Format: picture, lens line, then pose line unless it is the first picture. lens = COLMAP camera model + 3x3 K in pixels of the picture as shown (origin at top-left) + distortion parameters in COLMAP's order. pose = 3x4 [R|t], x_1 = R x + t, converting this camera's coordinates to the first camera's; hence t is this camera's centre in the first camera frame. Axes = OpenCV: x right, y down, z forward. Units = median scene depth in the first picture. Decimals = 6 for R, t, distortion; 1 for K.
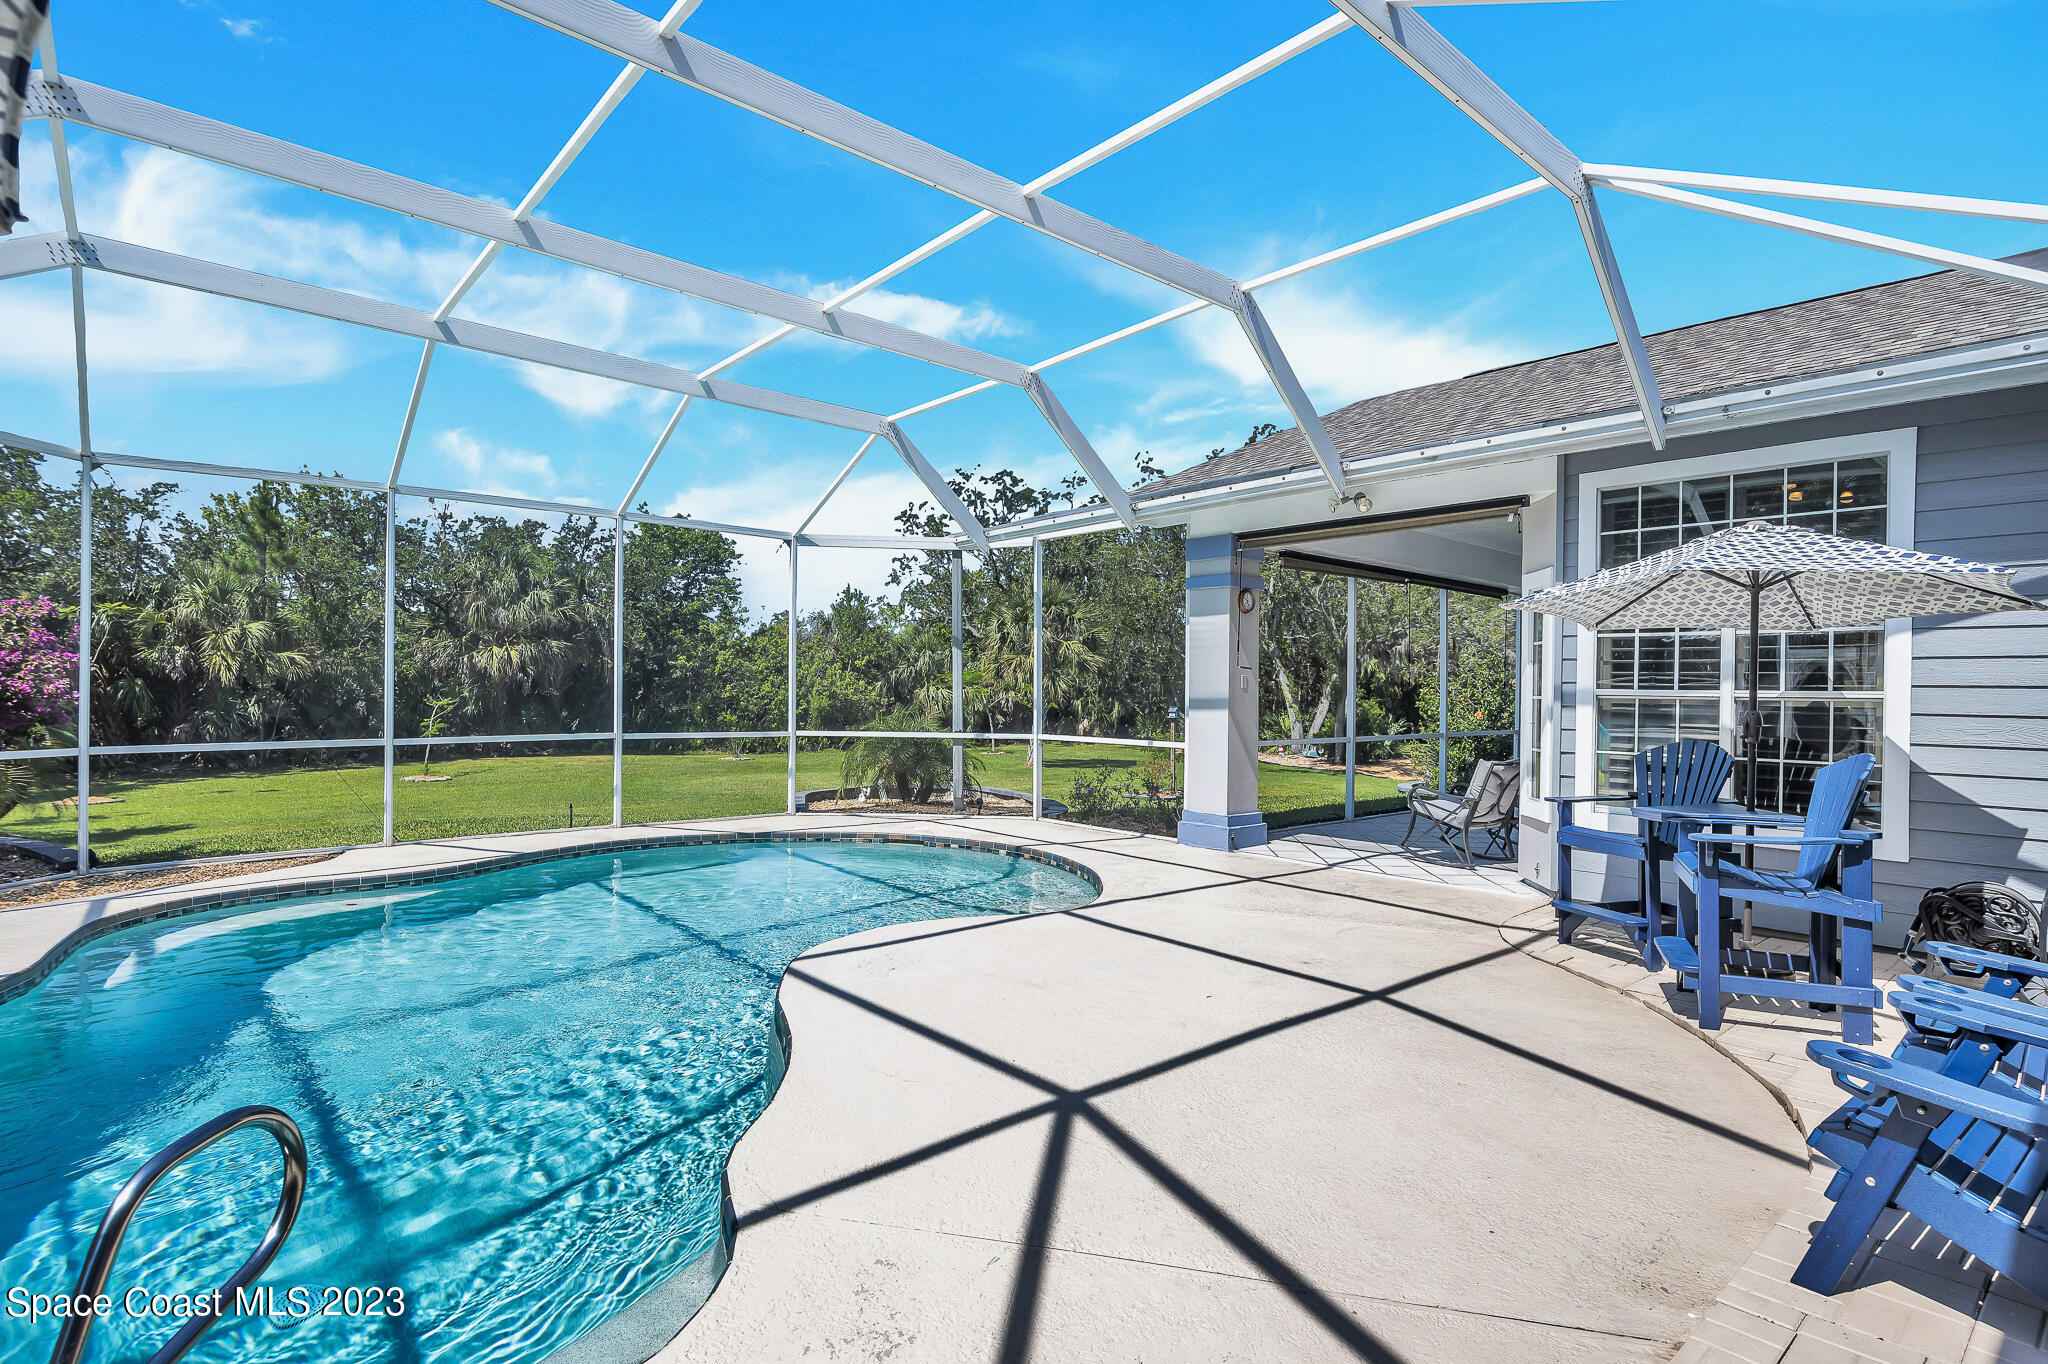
lens RADIAL K [[1033.5, 0, 1018.3], [0, 1033.5, 690.5], [0, 0, 1]] dist [-0.006517, -0.000337]
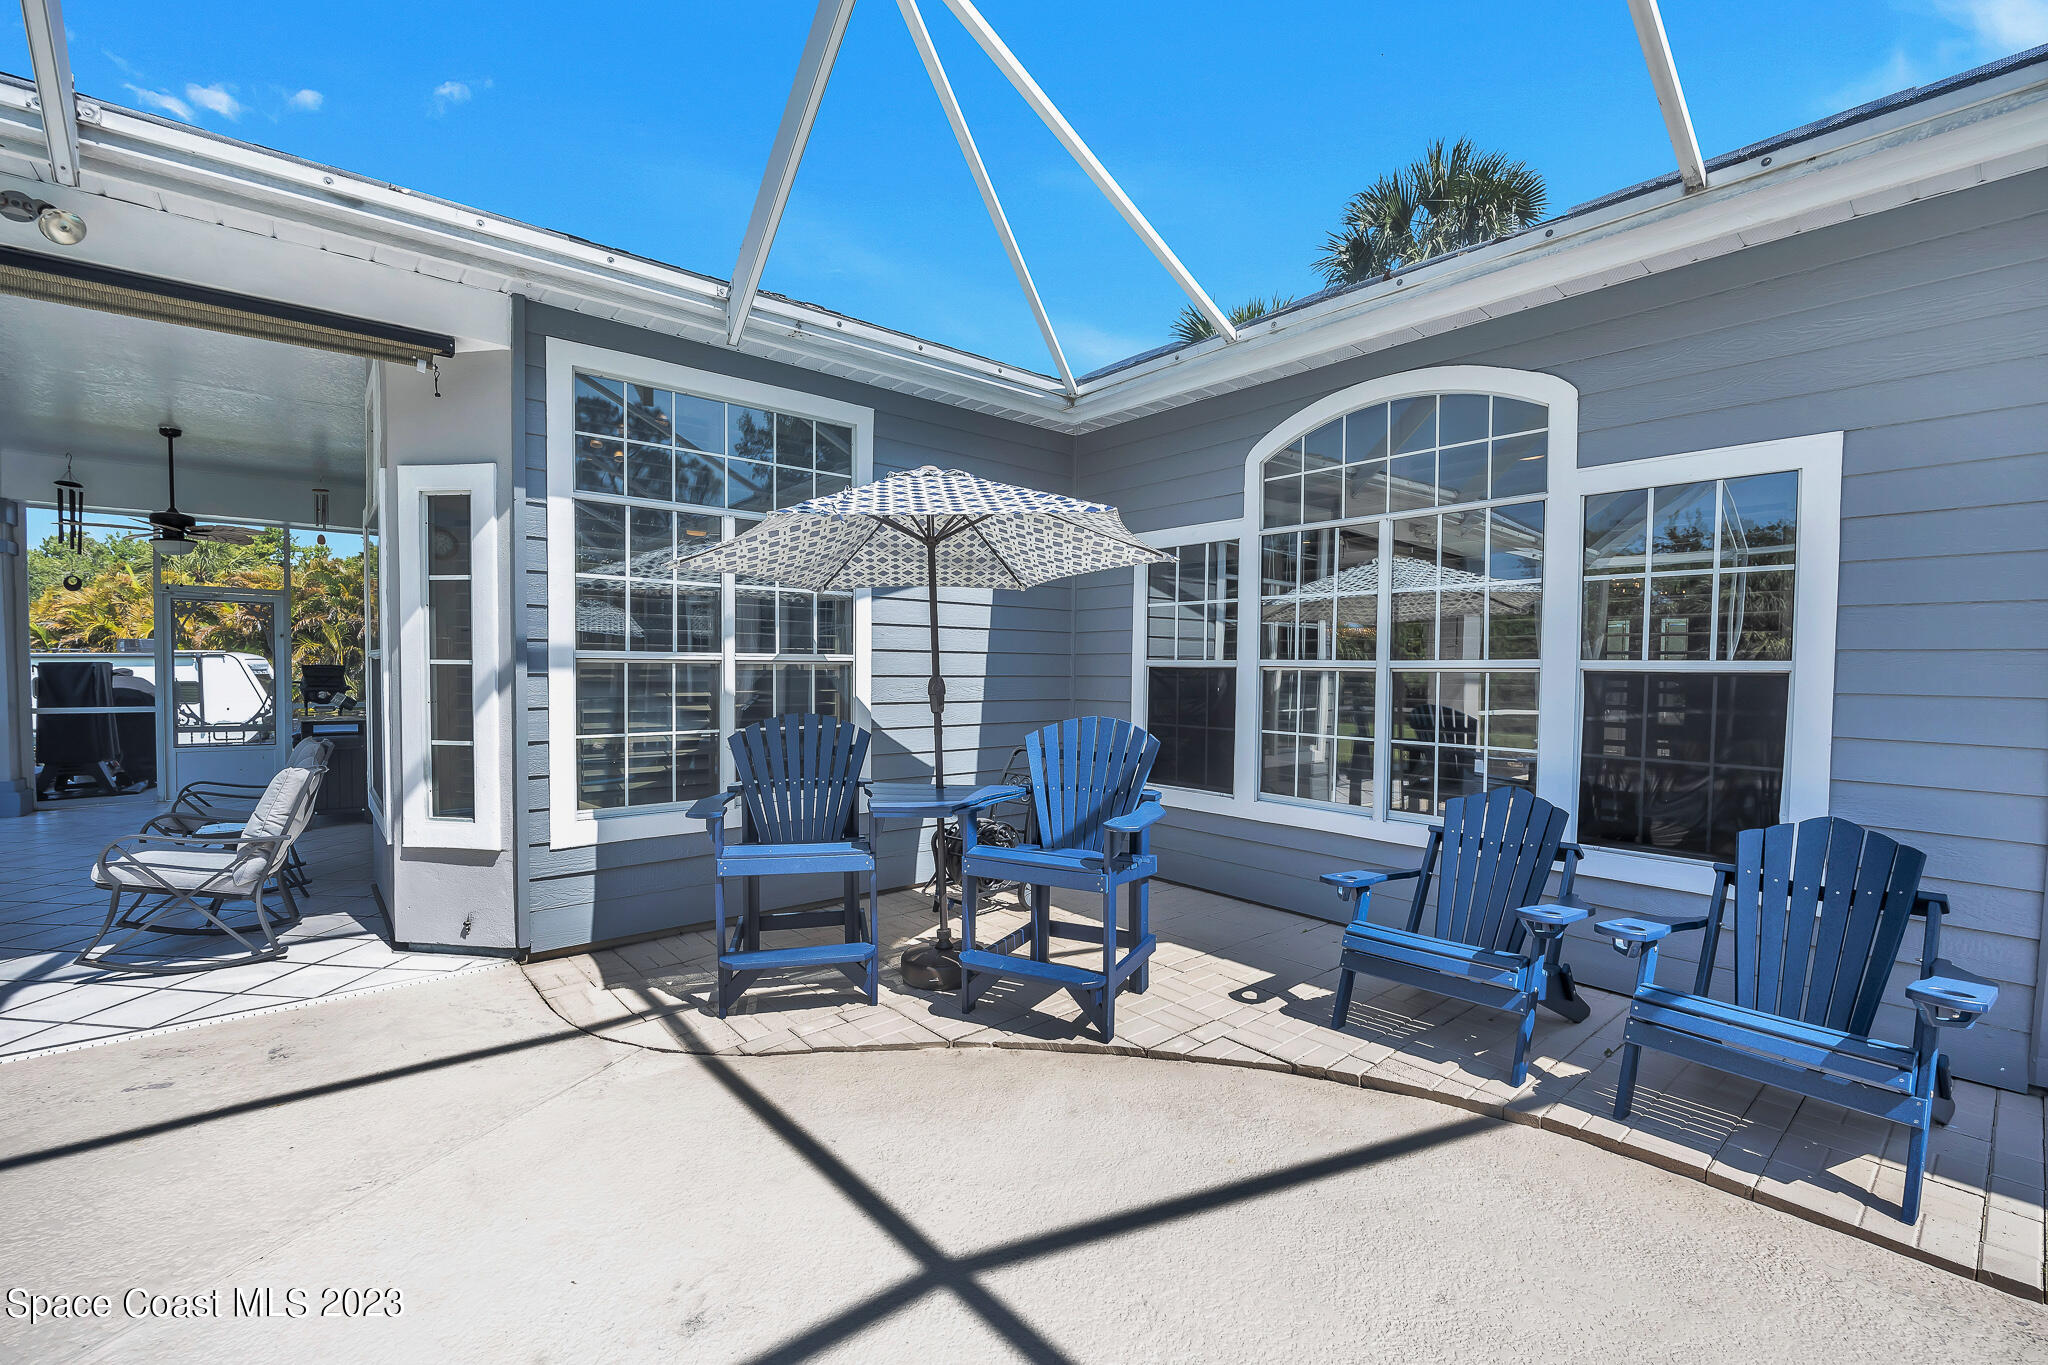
lens RADIAL K [[872.4, 0, 1030.7], [0, 872.4, 690.8], [0, 0, 1]] dist [-0.014453, 0.000079]
pose [[0.003408, -0.040988, 0.999154, -0.040869], [-0.007157, 0.999133, 0.041012, 0.000237], [-0.999969, -0.007291, 0.003112, 0.684209]]
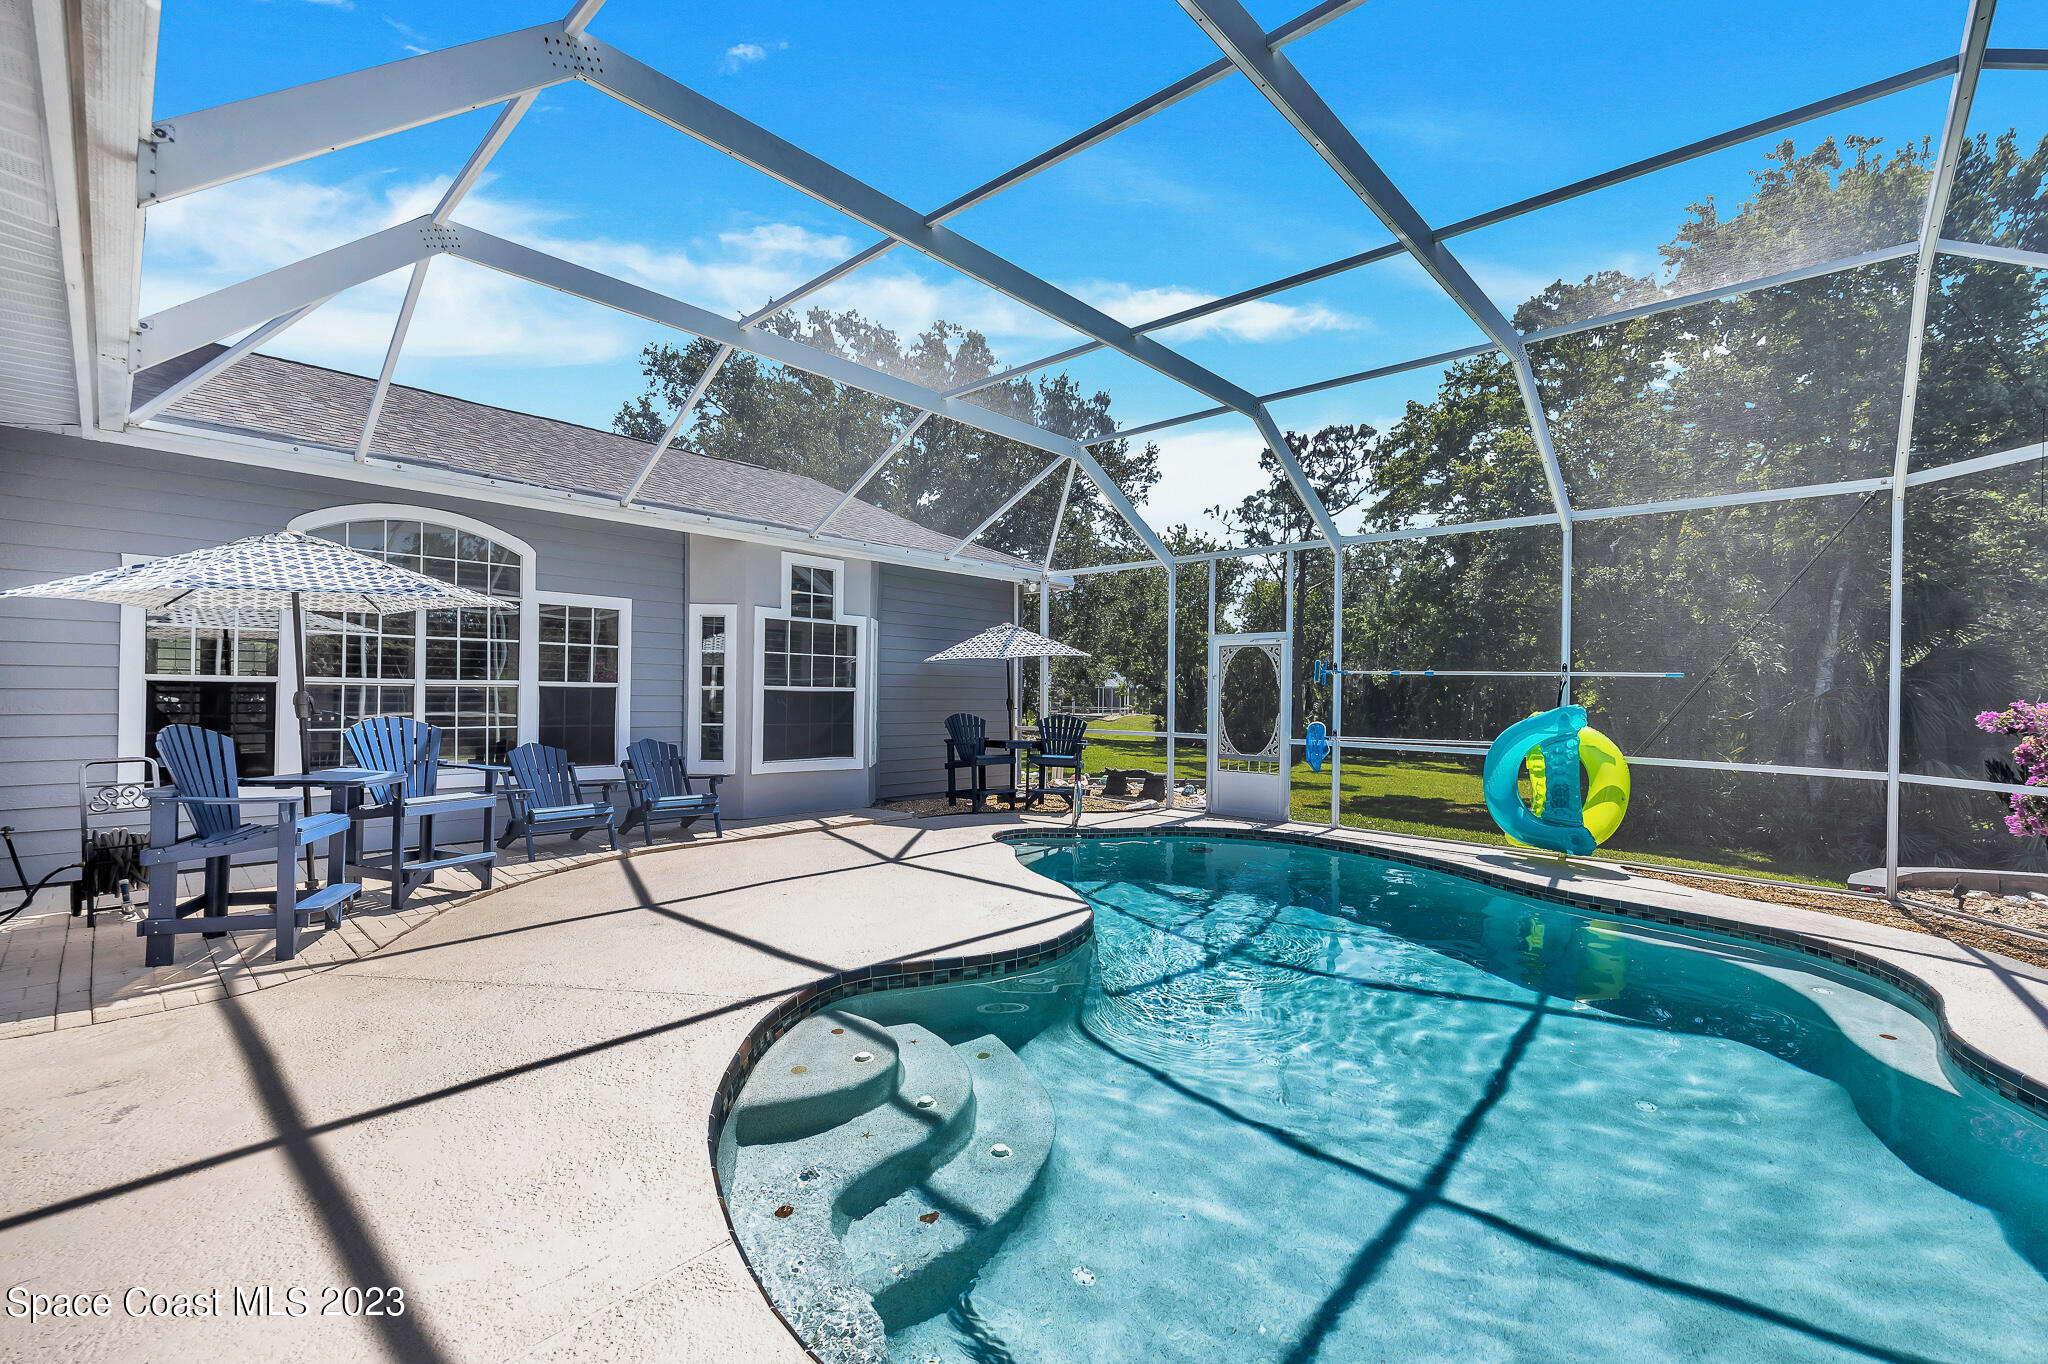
lens RADIAL K [[841.1, 0, 1019.6], [0, 841.1, 686.6], [0, 0, 1]] dist [0.001465, -0.000216]
pose [[-0.994514, -0.025873, -0.101355, -0.014525], [-0.025103, 0.999646, -0.008859, 0.001572], [0.101549, -0.006266, -0.994811, 1.536394]]
